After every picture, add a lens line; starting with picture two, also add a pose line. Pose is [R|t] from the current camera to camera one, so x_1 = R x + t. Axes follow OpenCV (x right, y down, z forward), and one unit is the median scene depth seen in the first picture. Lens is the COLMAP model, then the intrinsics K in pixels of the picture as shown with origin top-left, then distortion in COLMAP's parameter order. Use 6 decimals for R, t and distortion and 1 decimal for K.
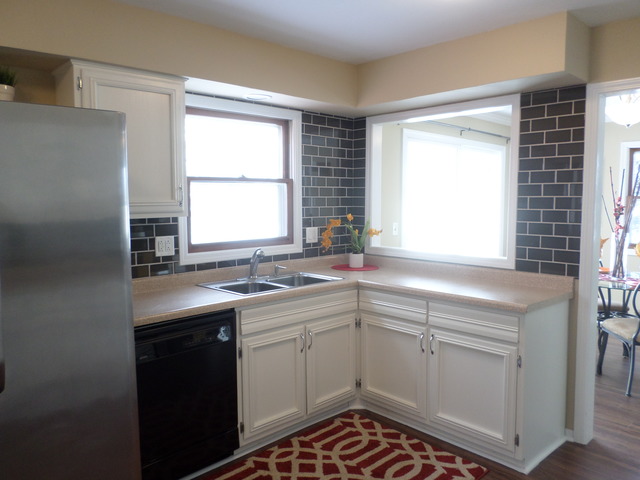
lens RADIAL K [[489.5, 0, 320.7], [0, 489.5, 235.3], [0, 0, 1]] dist [0.001533, -0.002703]
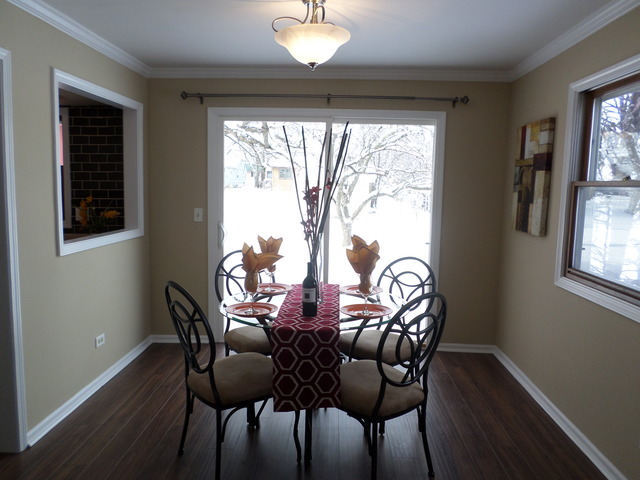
lens RADIAL K [[489.5, 0, 320.7], [0, 489.5, 235.3], [0, 0, 1]] dist [0.001533, -0.002703]
pose [[0.686097, 0.082976, -0.722762, 1.496836], [-0.062917, 0.996520, 0.054679, -0.061783], [0.724784, 0.007959, 0.688930, 0.789326]]
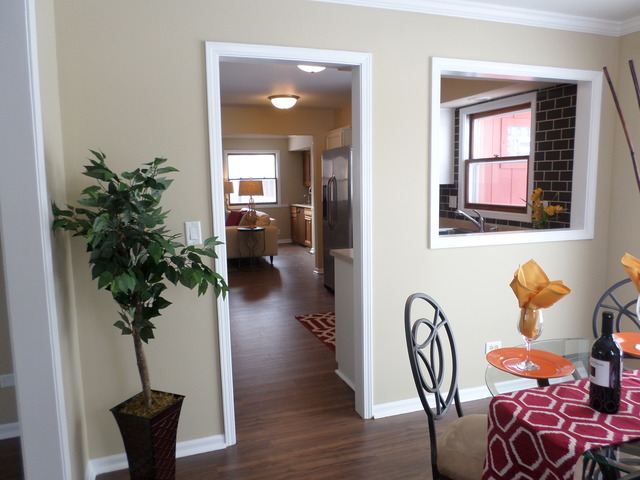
lens RADIAL K [[489.5, 0, 320.7], [0, 489.5, 235.3], [0, 0, 1]] dist [0.001533, -0.002703]
pose [[-0.403729, 0.115558, -0.907551, 1.405845], [-0.055774, 0.987037, 0.150491, -0.091945], [0.913177, 0.111376, -0.392050, 1.238375]]
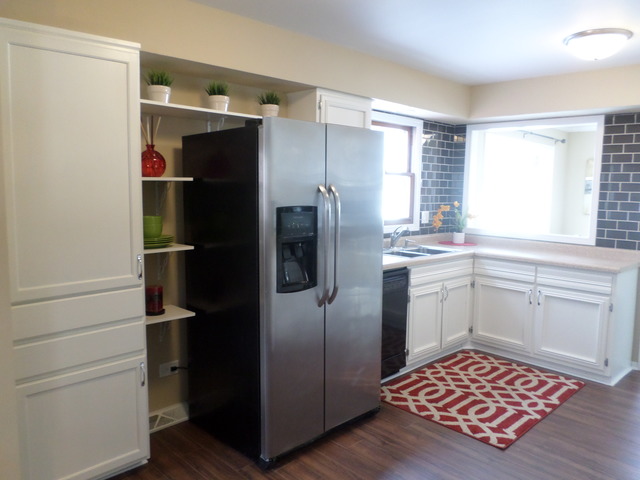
lens RADIAL K [[489.5, 0, 320.7], [0, 489.5, 235.3], [0, 0, 1]] dist [0.001533, -0.002703]
pose [[0.999592, 0.024424, 0.014793, -0.391167], [-0.024795, 0.999368, 0.025466, 0.026264], [-0.014162, -0.025823, 0.999566, -0.344530]]
